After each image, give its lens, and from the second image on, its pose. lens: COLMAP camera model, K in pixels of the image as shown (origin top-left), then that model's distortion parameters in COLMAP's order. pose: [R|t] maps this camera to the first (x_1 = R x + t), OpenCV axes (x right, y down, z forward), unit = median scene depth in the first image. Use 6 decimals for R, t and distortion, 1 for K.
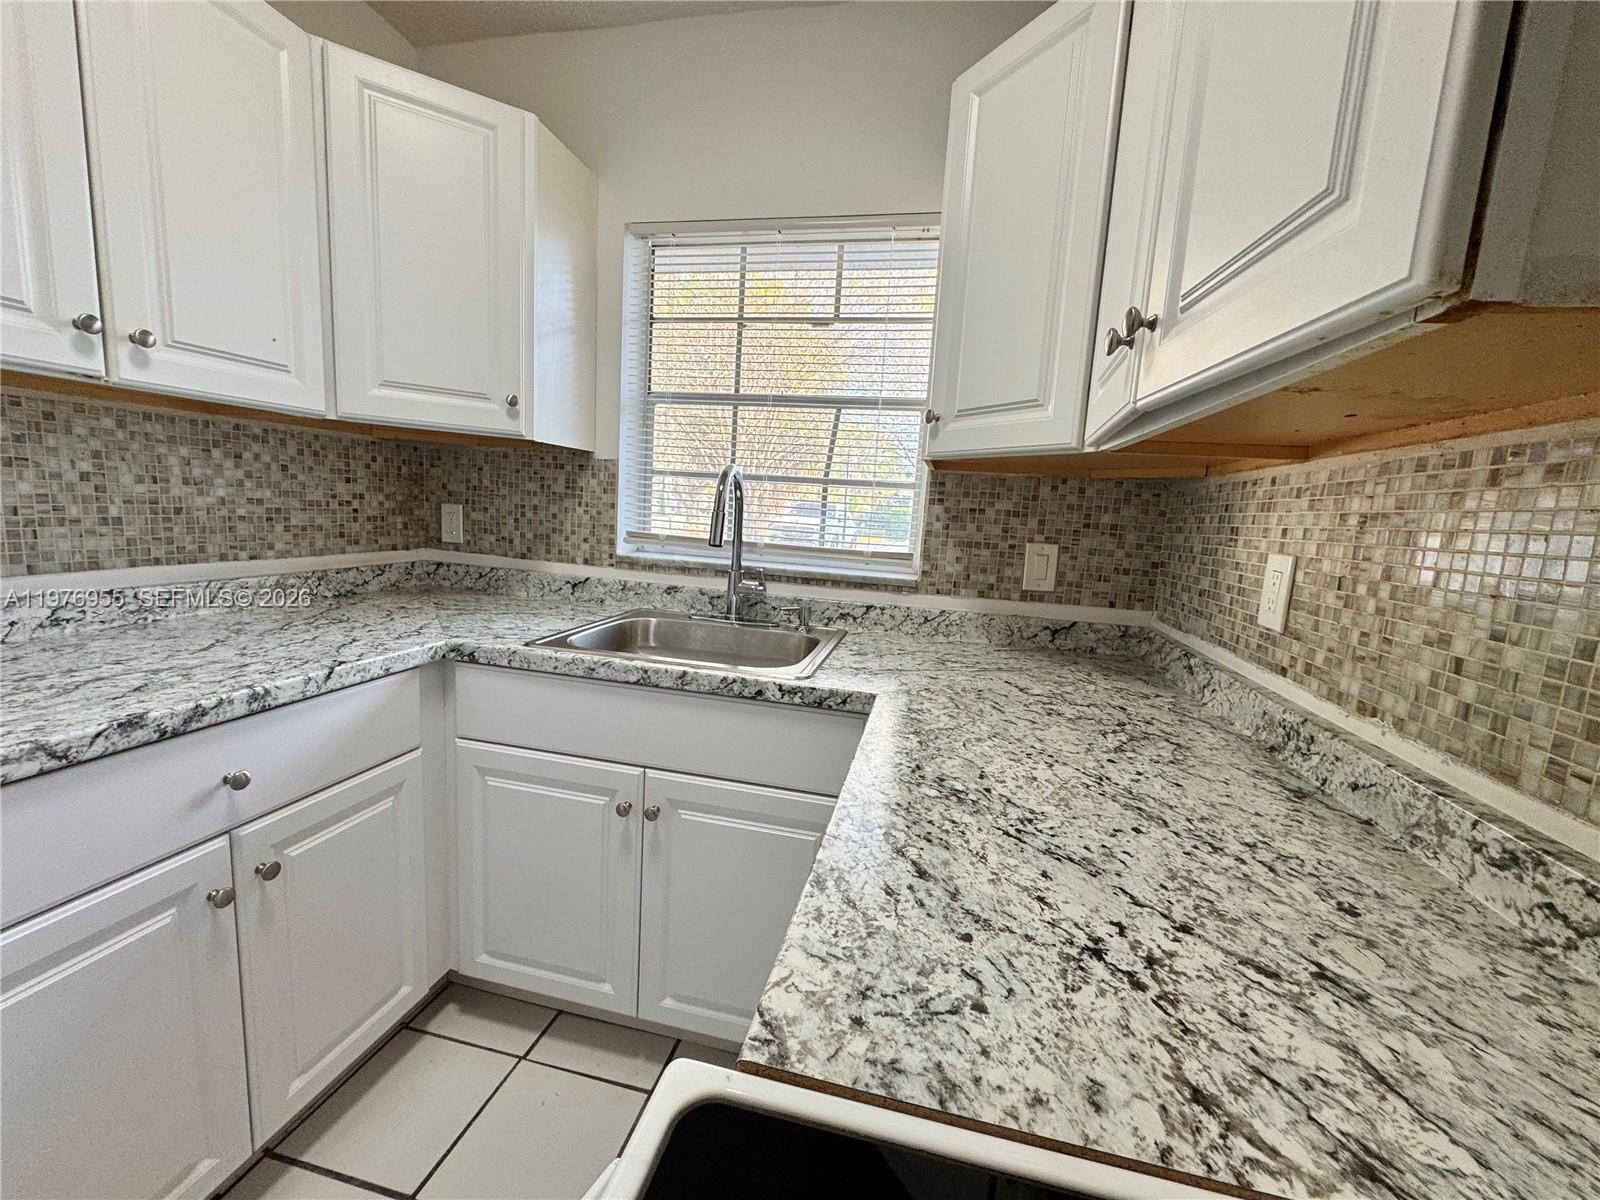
lens RADIAL K [[638.2, 0, 798.8], [0, 638.2, 598.9], [0, 0, 1]] dist [-0.004123, 0.000474]
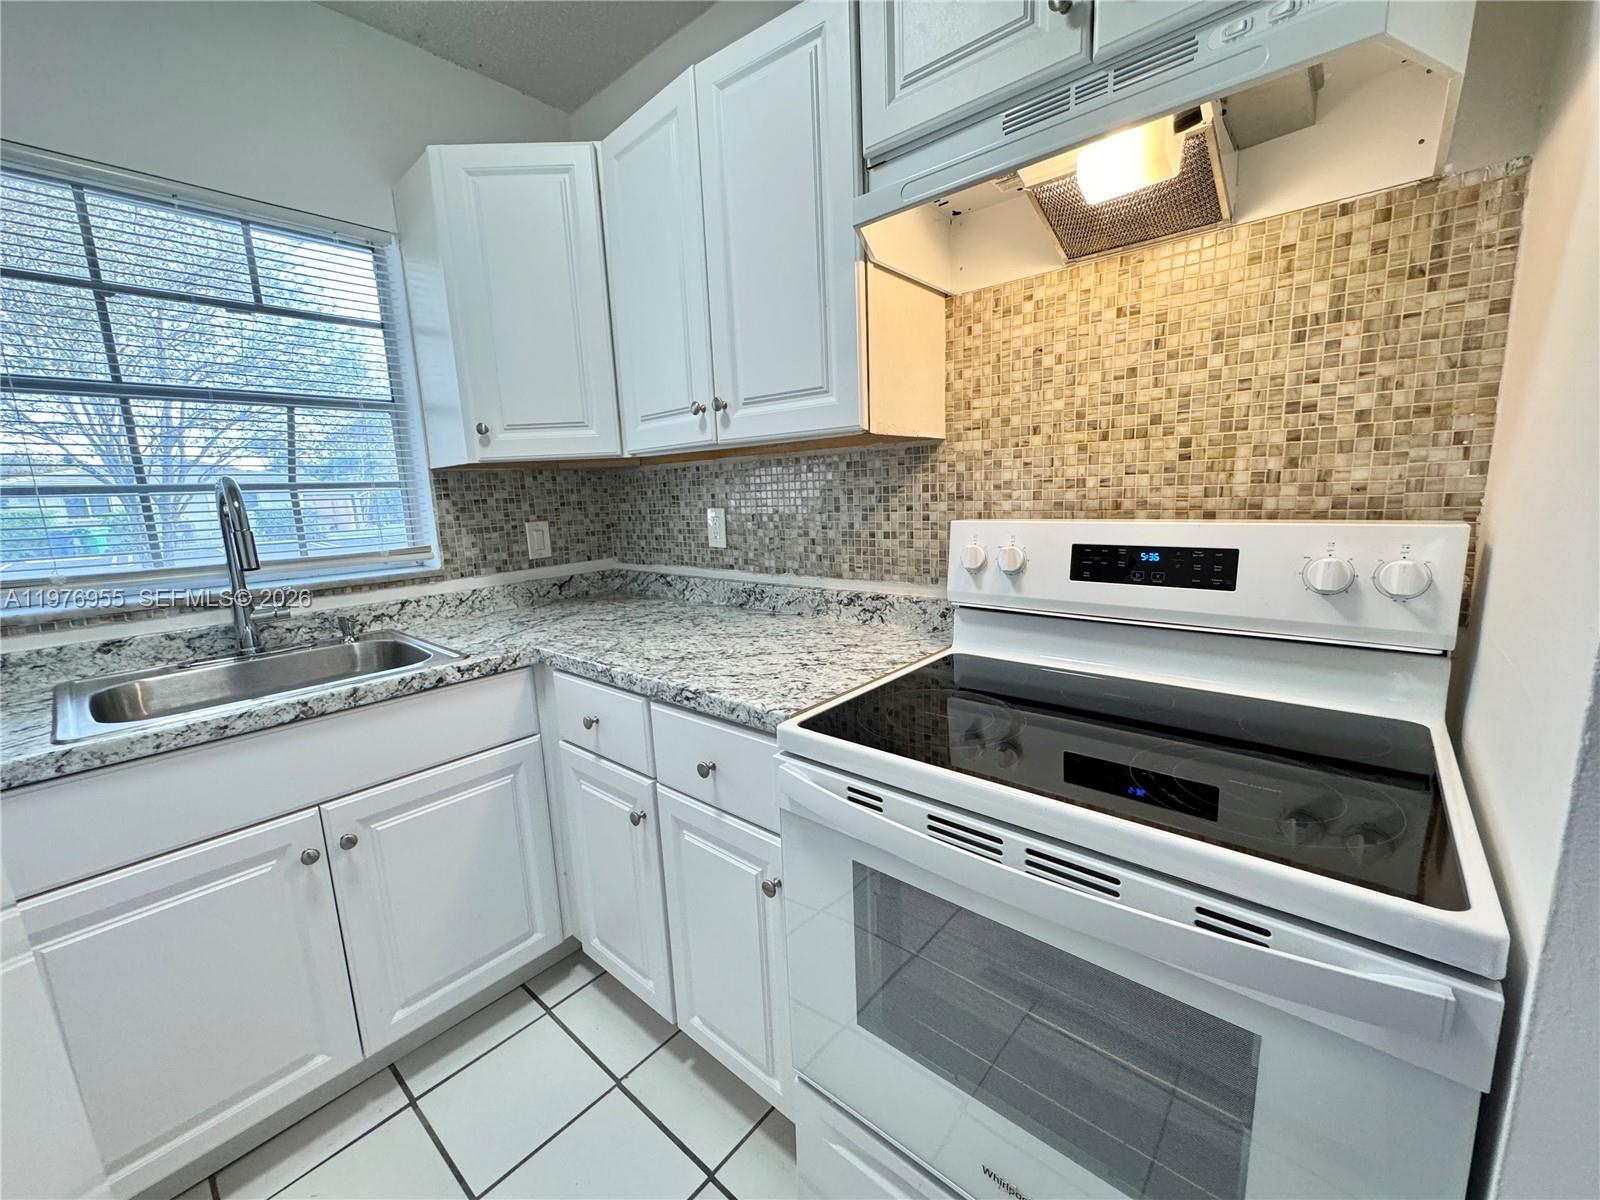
lens RADIAL K [[638.2, 0, 799.0], [0, 638.2, 600.2], [0, 0, 1]] dist [-0.004123, 0.000474]
pose [[0.470880, -0.229838, 0.851732, -0.799789], [0.191055, 0.969121, 0.155891, -0.051052], [-0.861261, 0.089322, 0.500251, -0.140796]]
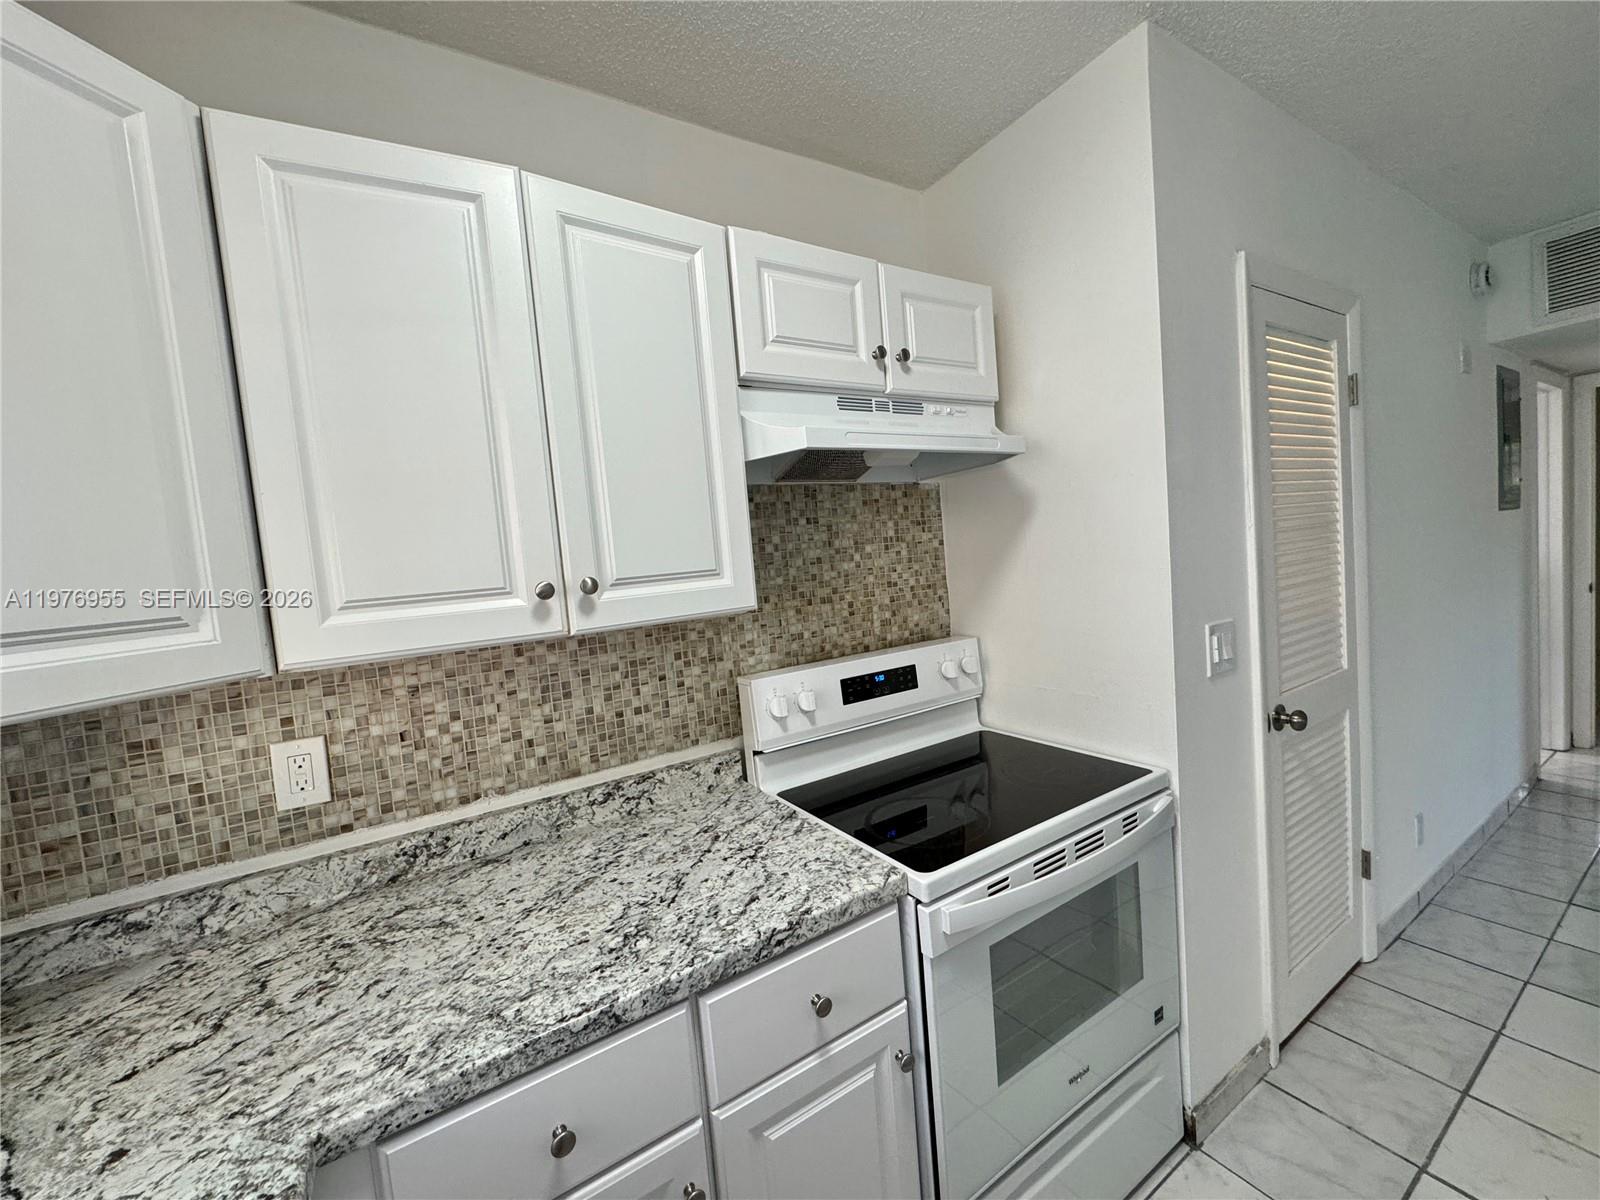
lens RADIAL K [[638.2, 0, 797.9], [0, 638.2, 600.3], [0, 0, 1]] dist [-0.004123, 0.000474]
pose [[-0.706709, -0.048943, 0.705809, -0.621441], [0.141308, 0.967740, 0.208595, -0.408784], [-0.693249, 0.247152, -0.676995, 1.075605]]
